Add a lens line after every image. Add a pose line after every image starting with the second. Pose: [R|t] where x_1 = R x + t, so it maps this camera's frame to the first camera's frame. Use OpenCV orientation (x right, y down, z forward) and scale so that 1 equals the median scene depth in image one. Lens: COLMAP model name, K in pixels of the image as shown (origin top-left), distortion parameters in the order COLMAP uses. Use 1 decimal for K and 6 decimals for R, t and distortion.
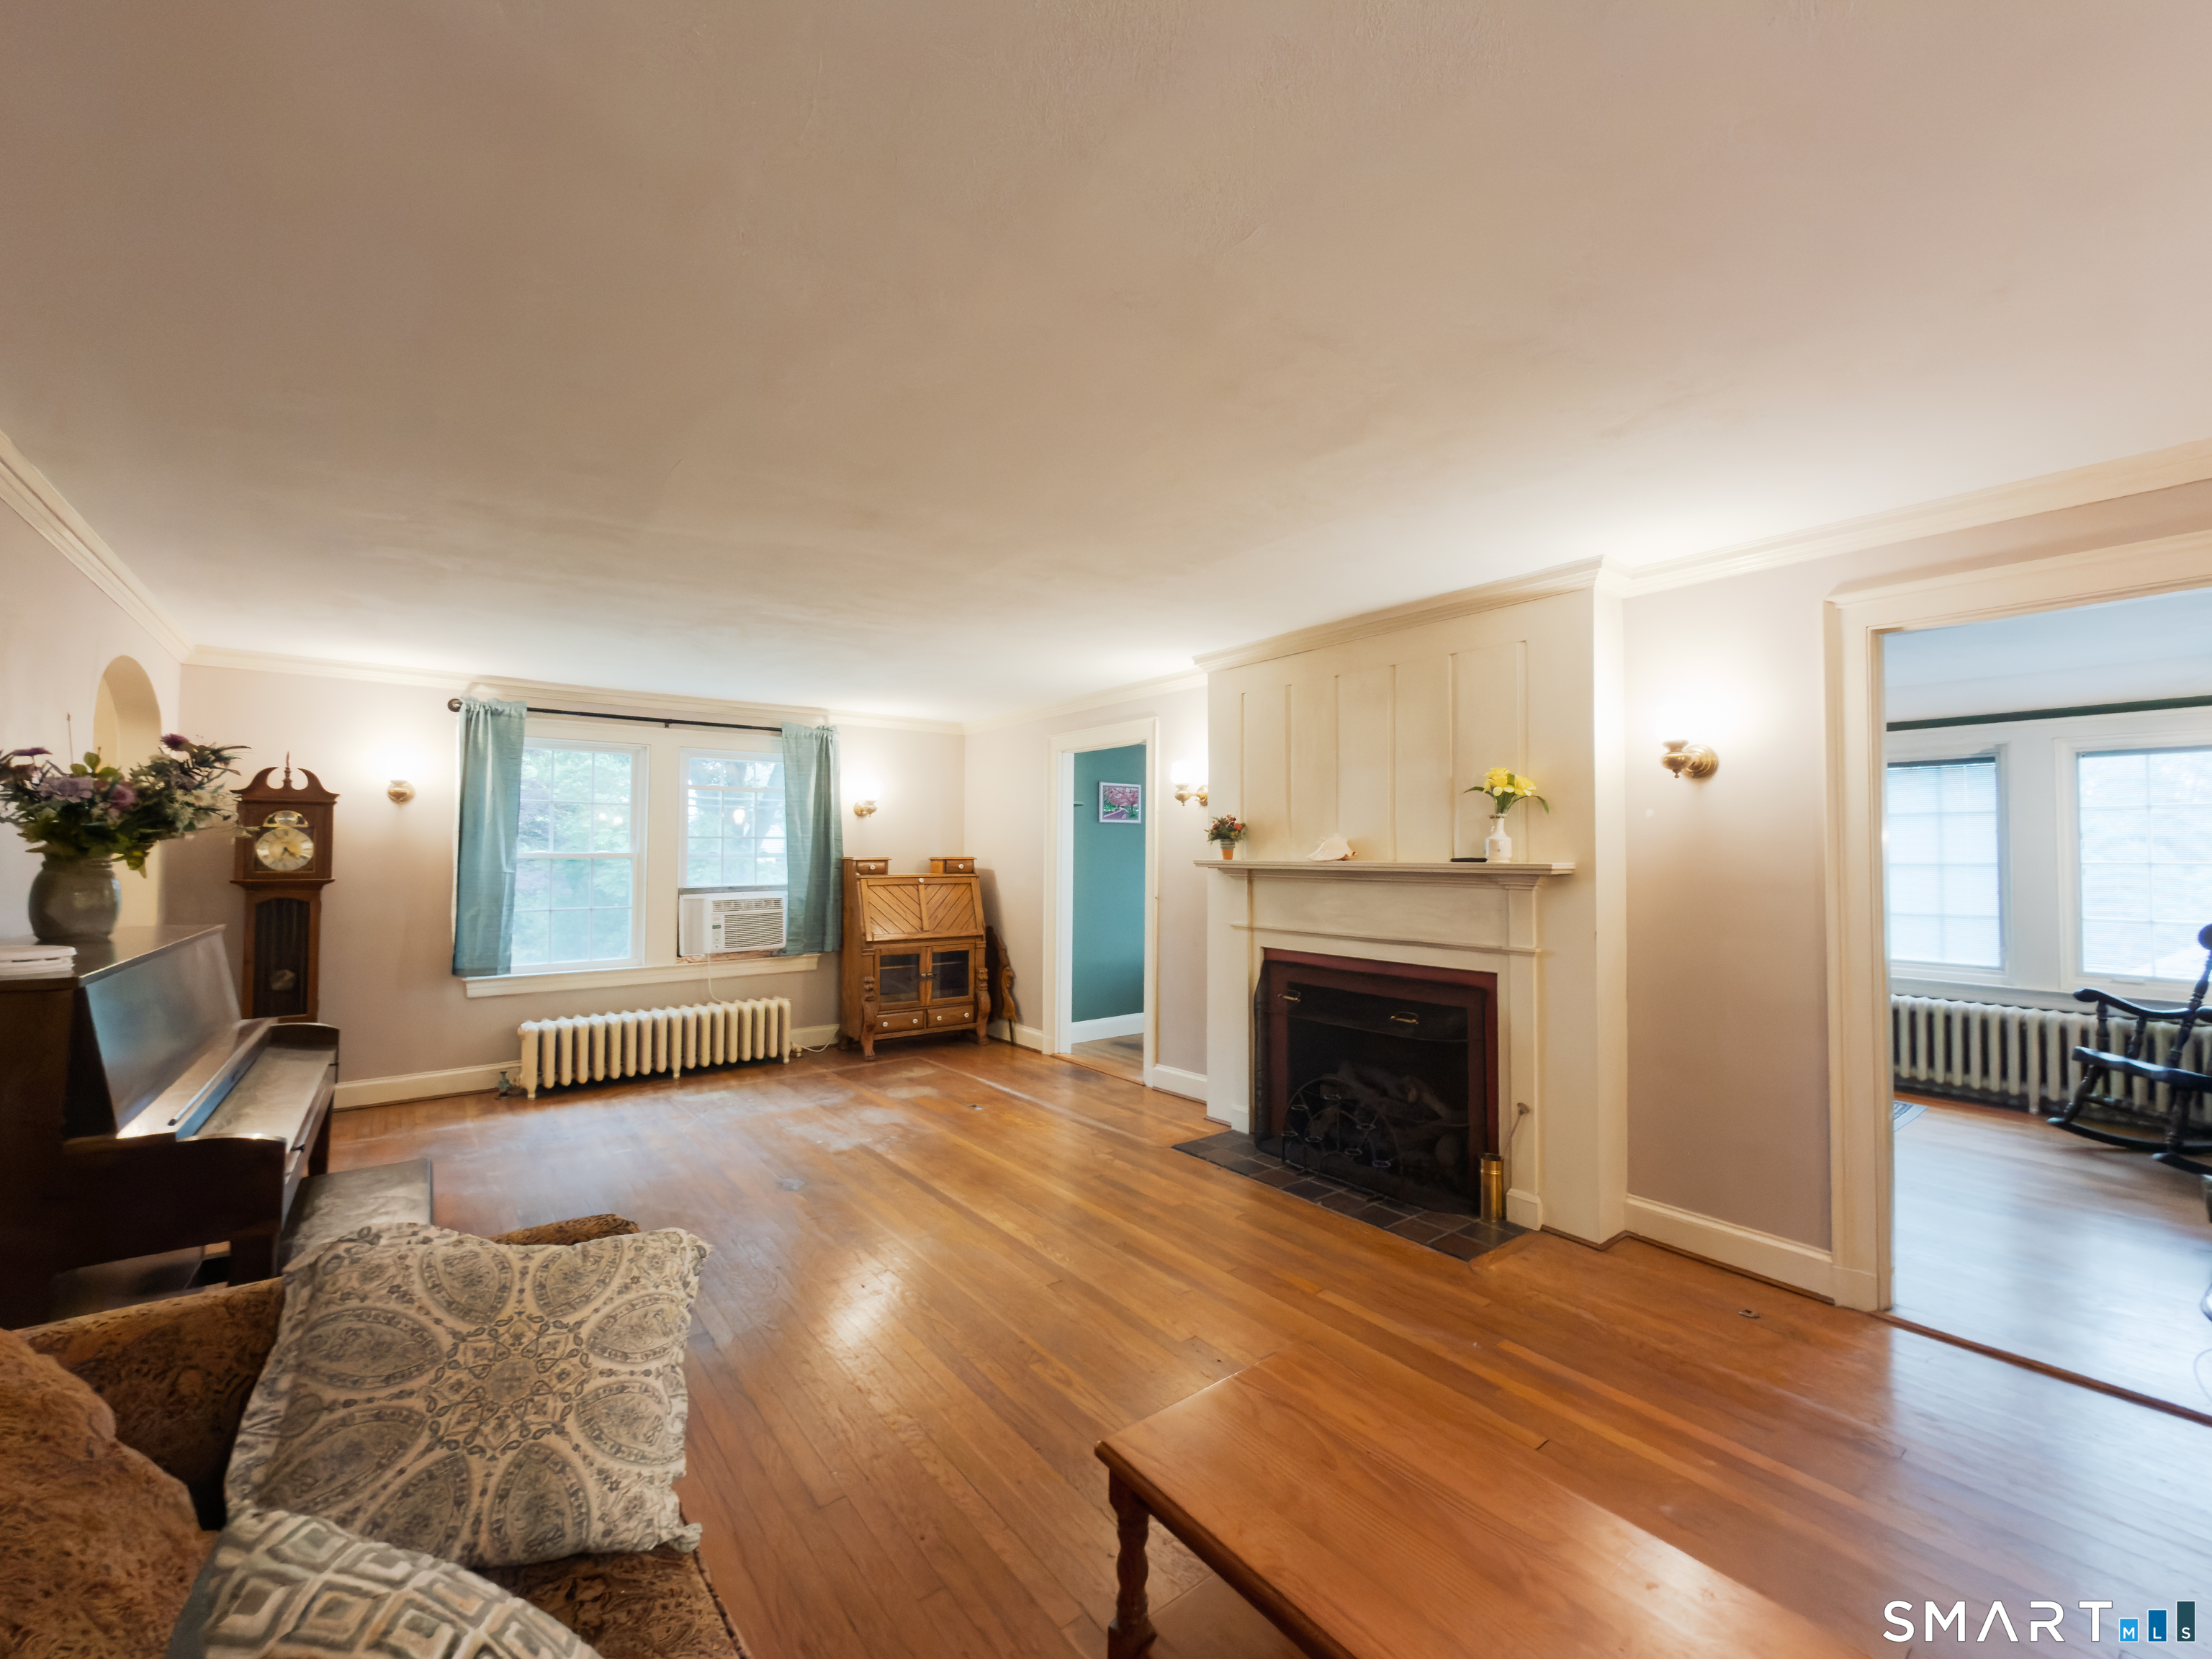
lens RADIAL K [[887.0, 0, 1106.0], [0, 887.0, 829.5], [0, 0, 1]] dist [-0.000505, 0.000195]
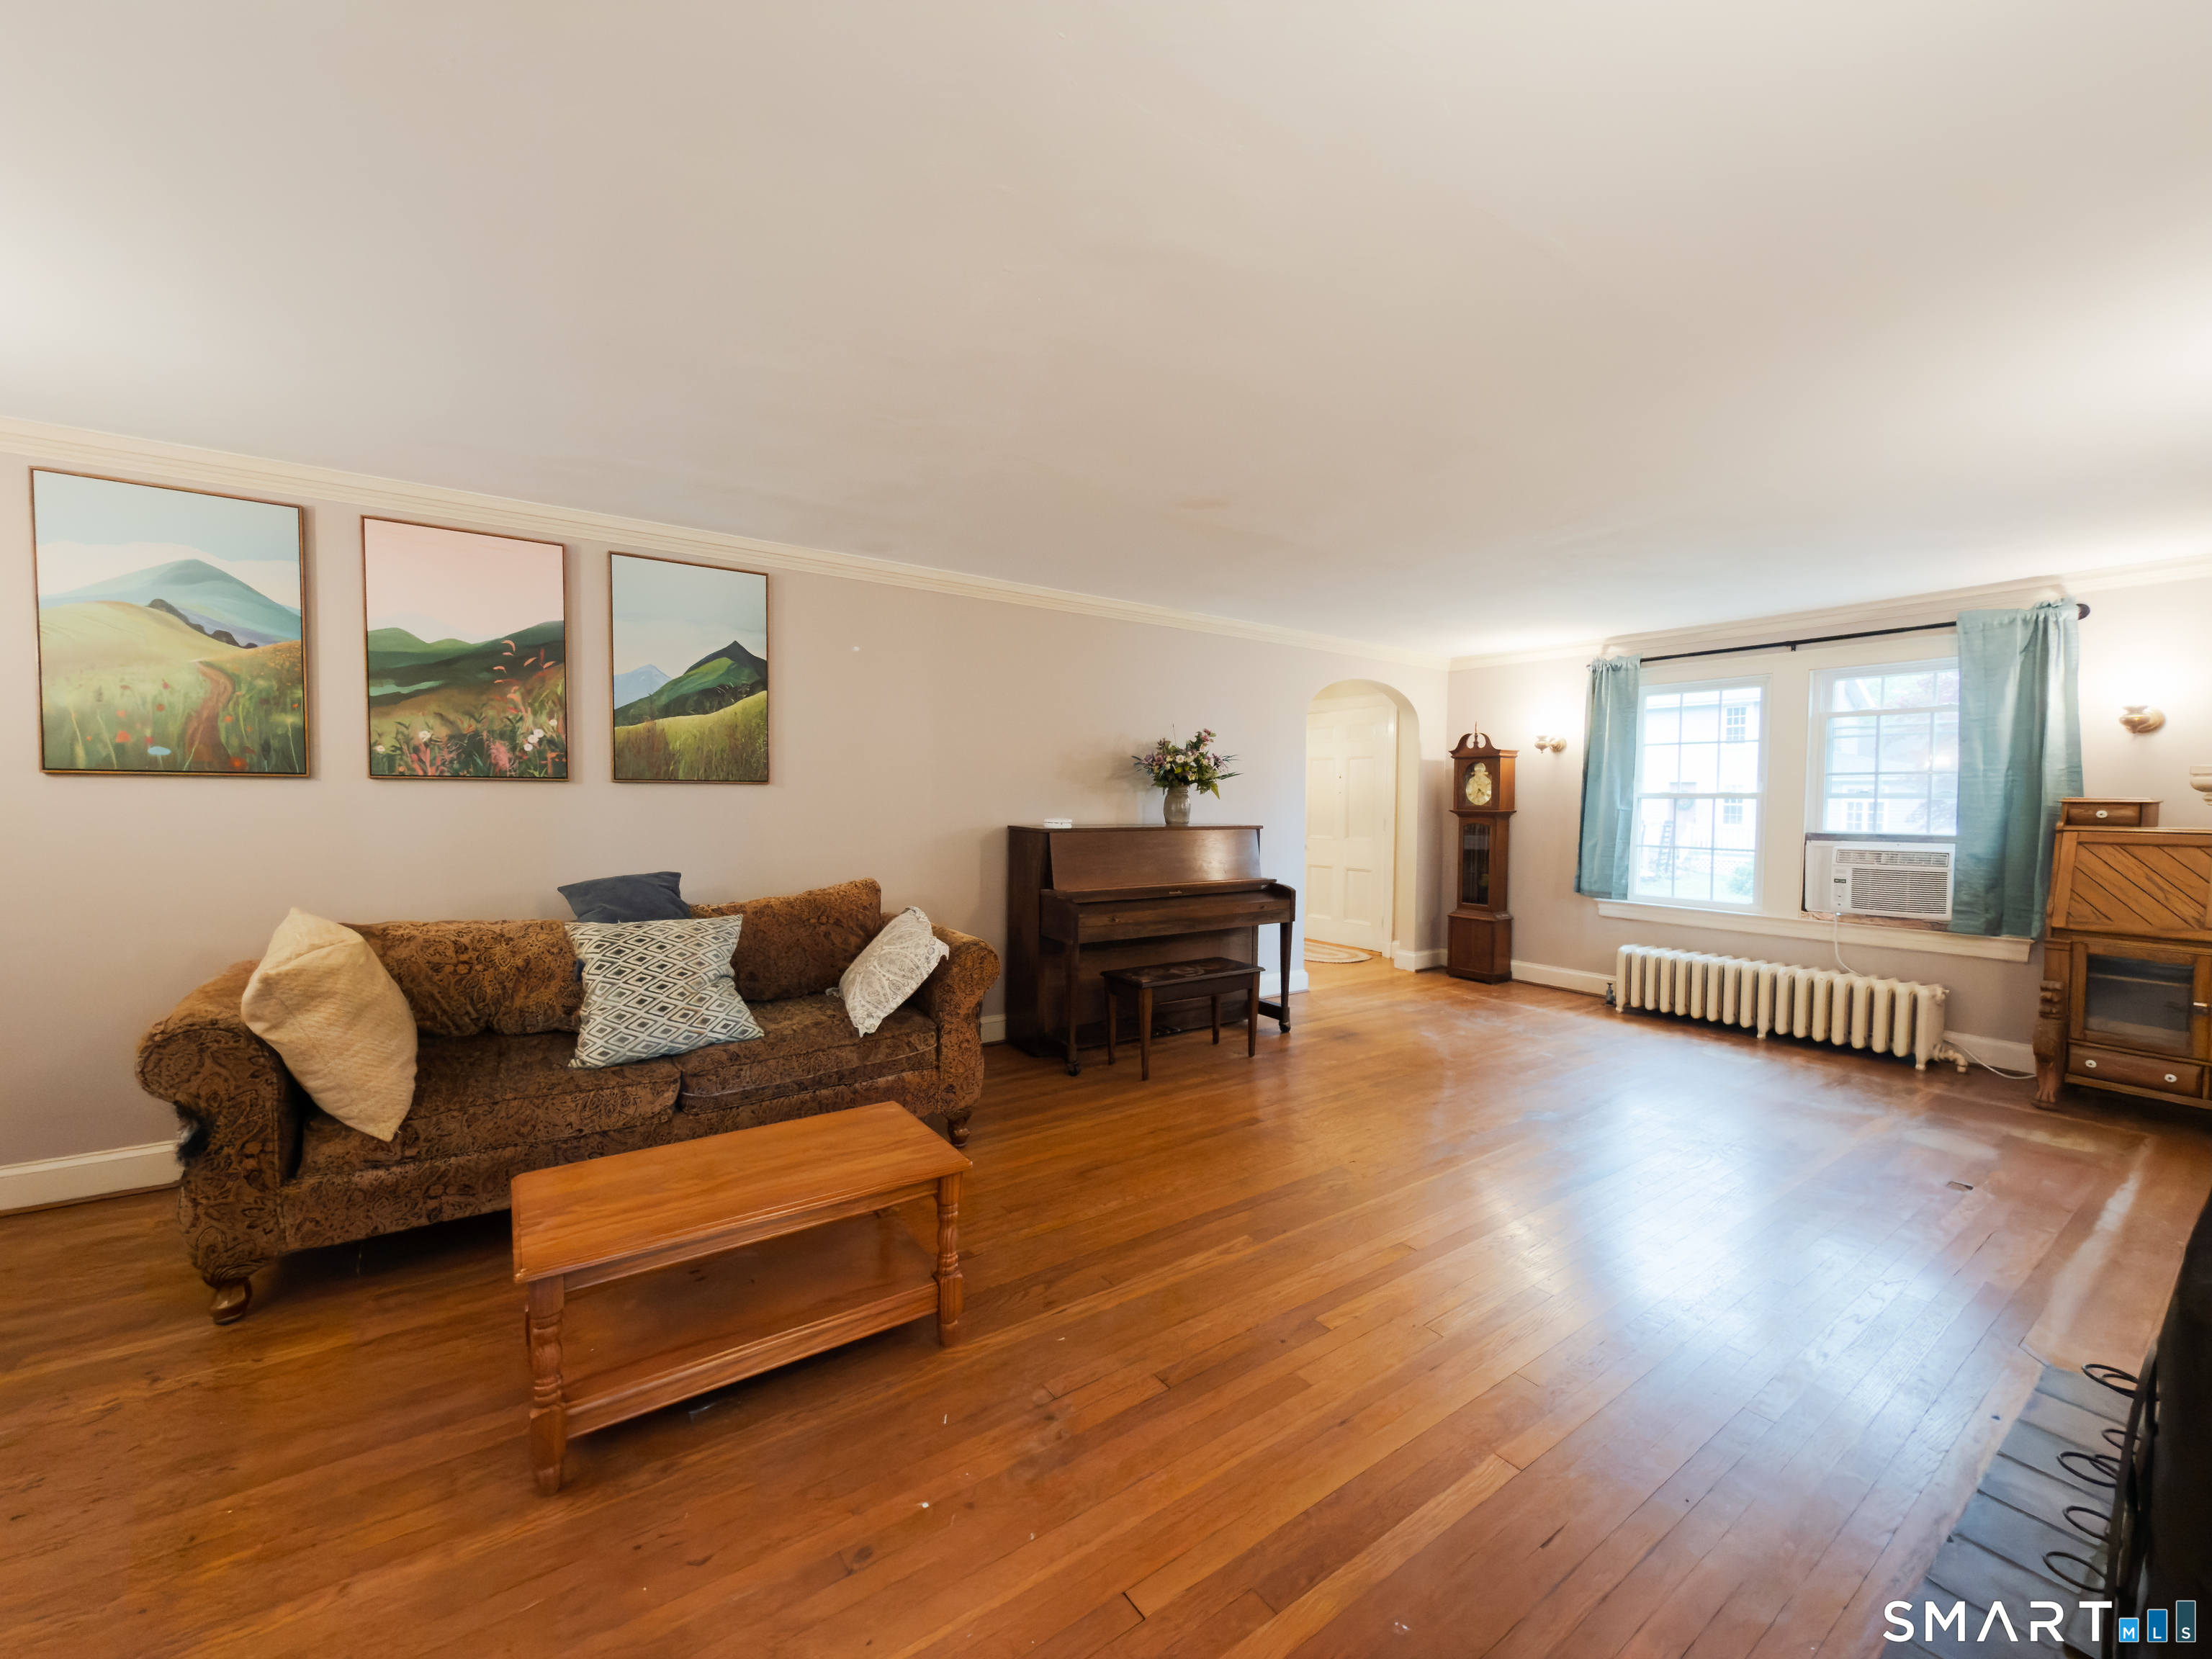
lens RADIAL K [[887.0, 0, 1106.0], [0, 887.0, 829.5], [0, 0, 1]] dist [-0.000505, 0.000195]
pose [[-0.041093, 0.038676, -0.998406, 0.468628], [0.022945, 0.999024, 0.037756, 0.015672], [0.998892, -0.021357, -0.041940, 0.387446]]
